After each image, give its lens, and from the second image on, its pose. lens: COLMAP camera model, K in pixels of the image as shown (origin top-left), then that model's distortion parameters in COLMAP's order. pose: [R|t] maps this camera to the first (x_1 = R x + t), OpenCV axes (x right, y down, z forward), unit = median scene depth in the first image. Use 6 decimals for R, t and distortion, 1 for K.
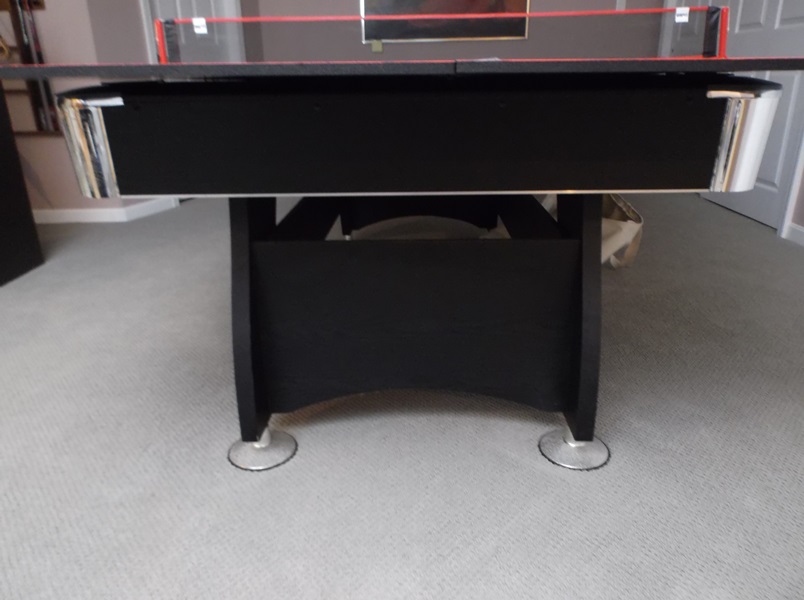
lens RADIAL K [[593.0, 0, 403.8], [0, 593.0, 304.8], [0, 0, 1]] dist [-0.000972, 0.020456]
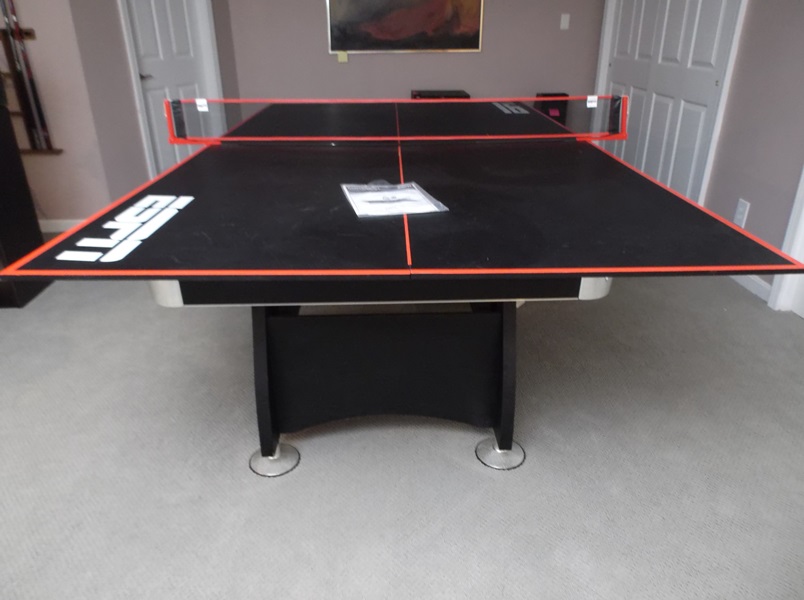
lens RADIAL K [[593.0, 0, 399.8], [0, 593.0, 302.2], [0, 0, 1]] dist [-0.000972, 0.020456]
pose [[0.998484, -0.015906, 0.052696, -0.017216], [0.012456, 0.997796, 0.065175, -0.205296], [-0.053617, -0.064420, 0.996481, -0.355898]]
